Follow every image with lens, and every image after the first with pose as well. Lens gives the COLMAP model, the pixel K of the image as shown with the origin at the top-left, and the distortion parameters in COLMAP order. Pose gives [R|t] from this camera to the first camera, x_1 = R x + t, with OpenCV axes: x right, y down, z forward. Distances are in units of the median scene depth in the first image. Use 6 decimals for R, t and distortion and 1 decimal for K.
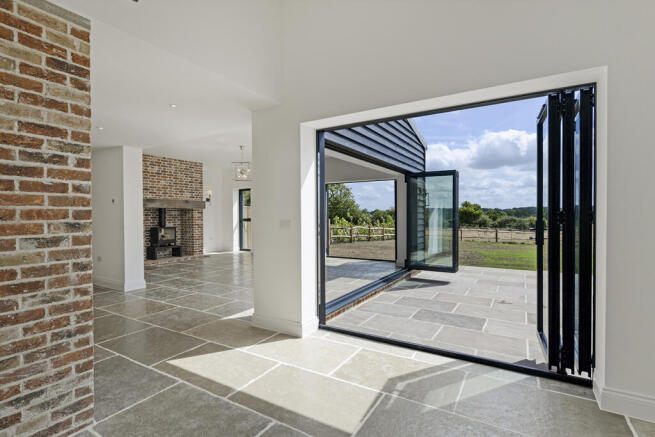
lens RADIAL K [[319.4, 0, 325.8], [0, 319.4, 219.2], [0, 0, 1]] dist [0.000710, 0.000288]
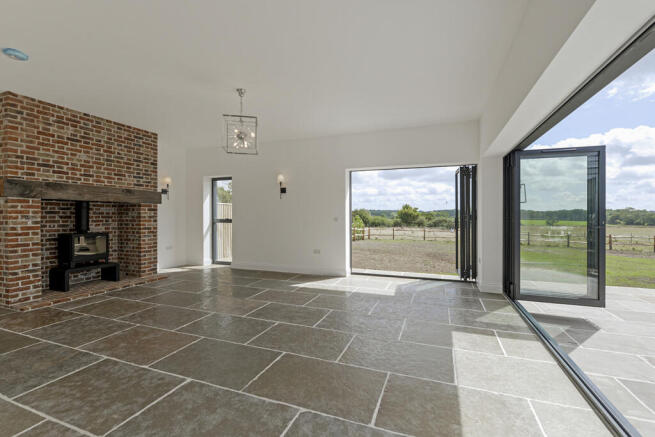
lens RADIAL K [[279.3, 0, 329.3], [0, 279.3, 216.6], [0, 0, 1]] dist [-0.002651, -0.000054]
pose [[0.978535, 0.006576, 0.205975, -0.163906], [-0.004924, 0.999951, -0.008532, -0.003429], [-0.206022, 0.007334, 0.978520, 0.385452]]
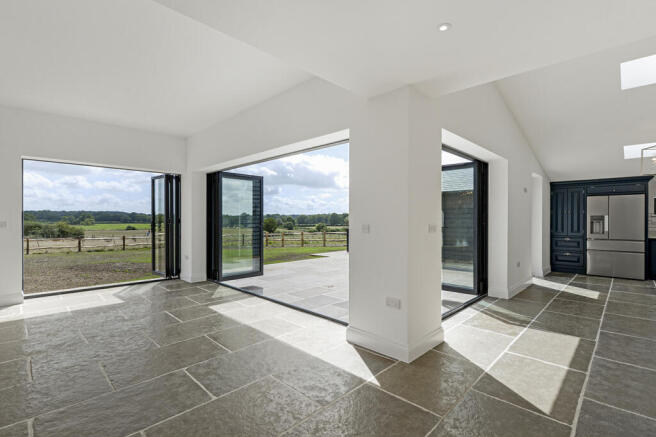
lens RADIAL K [[320.3, 0, 325.7], [0, 320.3, 221.6], [0, 0, 1]] dist [-0.001417, -0.000678]
pose [[0.208661, -0.000360, 0.977988, -0.389669], [0.009079, 0.999958, -0.001569, -0.002077], [-0.977946, 0.009207, 0.208655, 0.393393]]
